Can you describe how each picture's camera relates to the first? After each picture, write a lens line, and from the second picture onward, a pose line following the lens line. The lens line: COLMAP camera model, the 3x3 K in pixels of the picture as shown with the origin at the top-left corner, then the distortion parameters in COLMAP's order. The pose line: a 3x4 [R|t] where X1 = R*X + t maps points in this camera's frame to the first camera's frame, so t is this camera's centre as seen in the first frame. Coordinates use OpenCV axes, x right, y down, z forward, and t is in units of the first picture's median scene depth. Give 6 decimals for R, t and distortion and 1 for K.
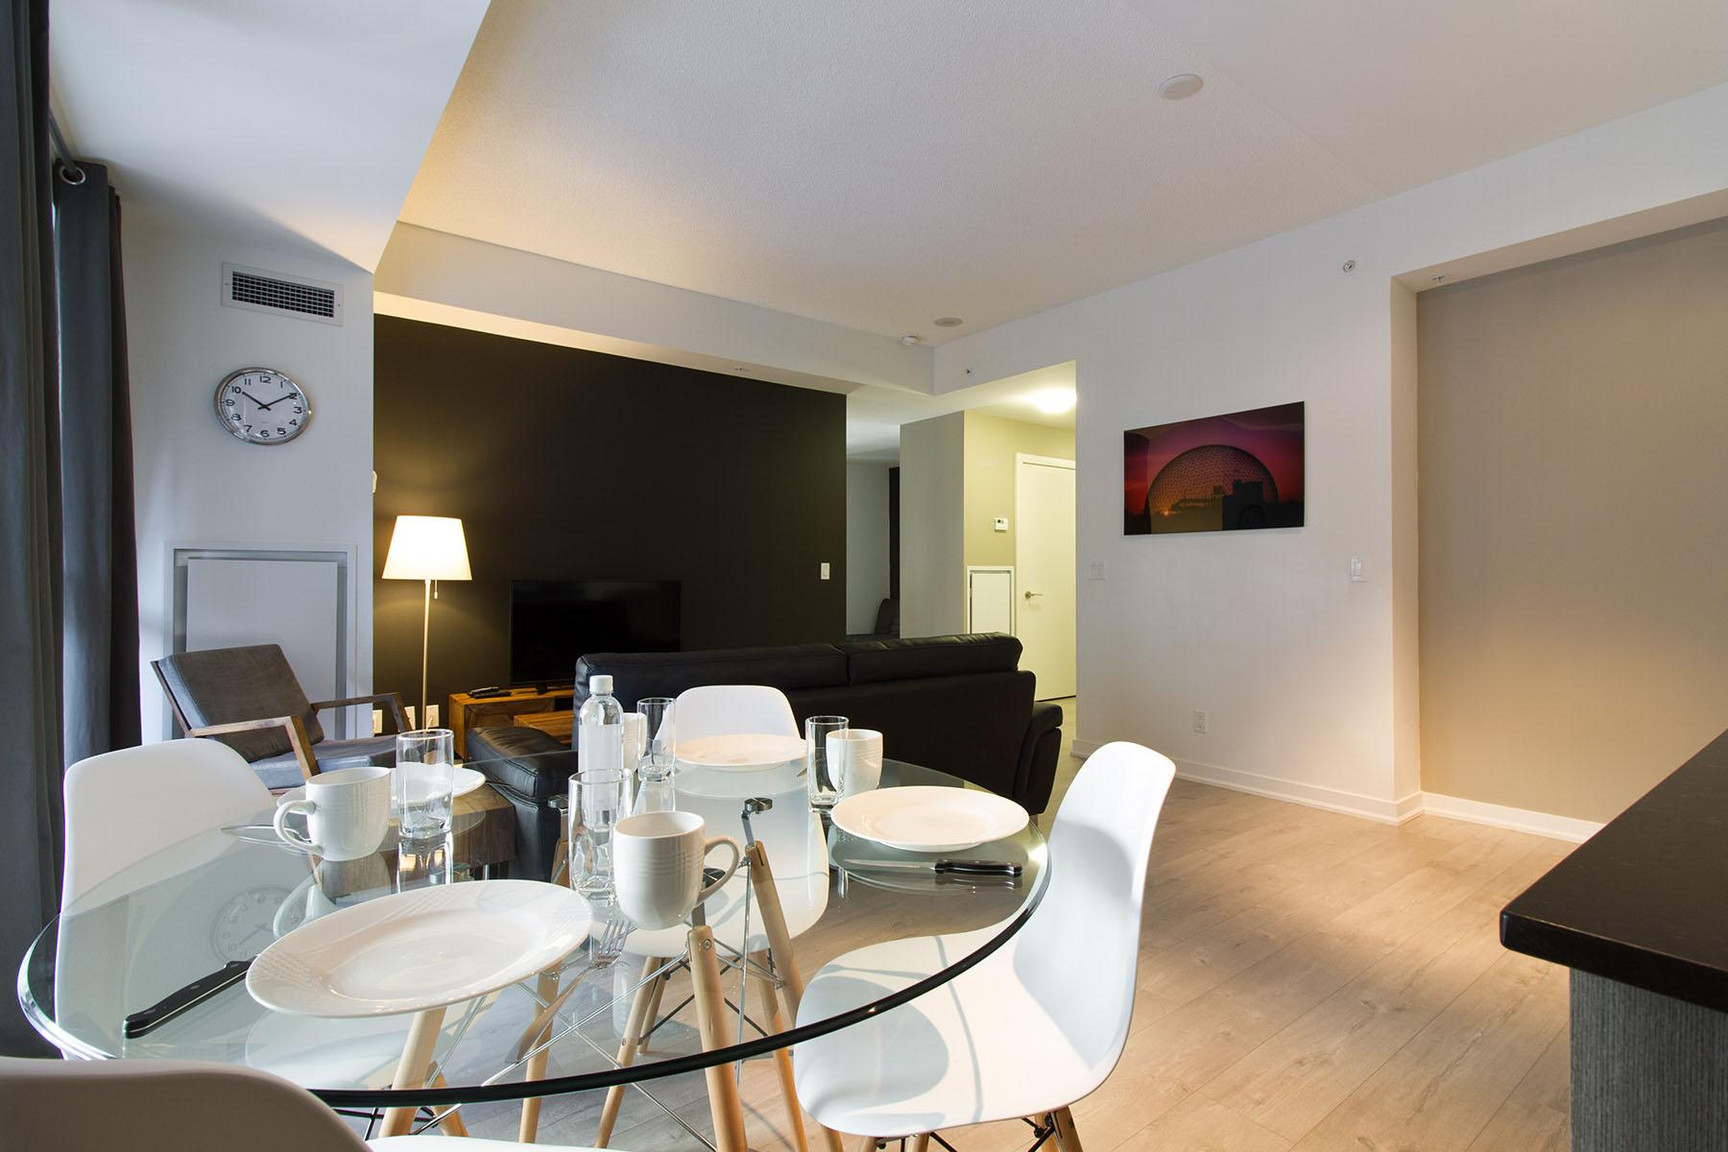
lens RADIAL K [[822.6, 0, 862.3], [0, 822.6, 580.4], [0, 0, 1]] dist [0.001316, 0.001670]
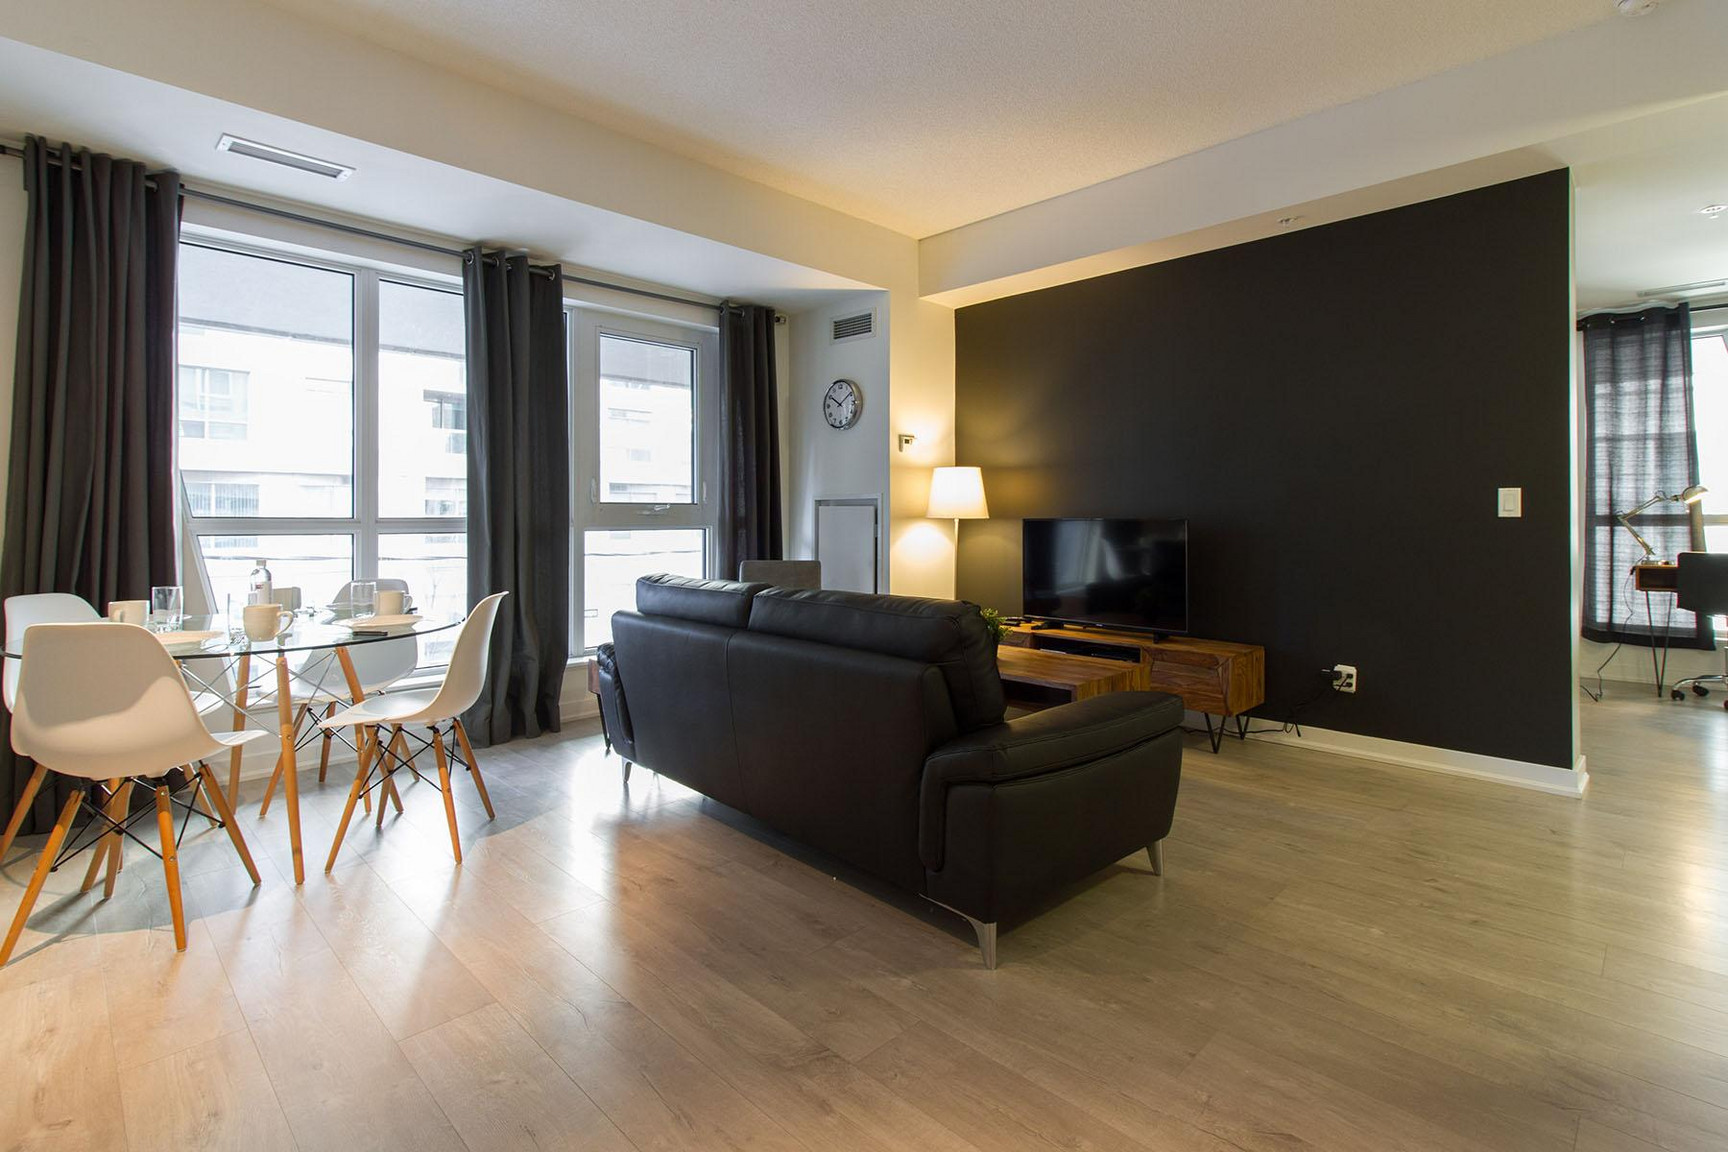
lens RADIAL K [[822.6, 0, 851.3], [0, 822.6, 506.7], [0, 0, 1]] dist [0.001316, 0.001670]
pose [[0.124958, -0.013189, -0.992074, 0.766861], [0.000378, 0.999912, -0.013246, -0.002355], [0.992162, 0.001280, 0.124952, 0.817115]]
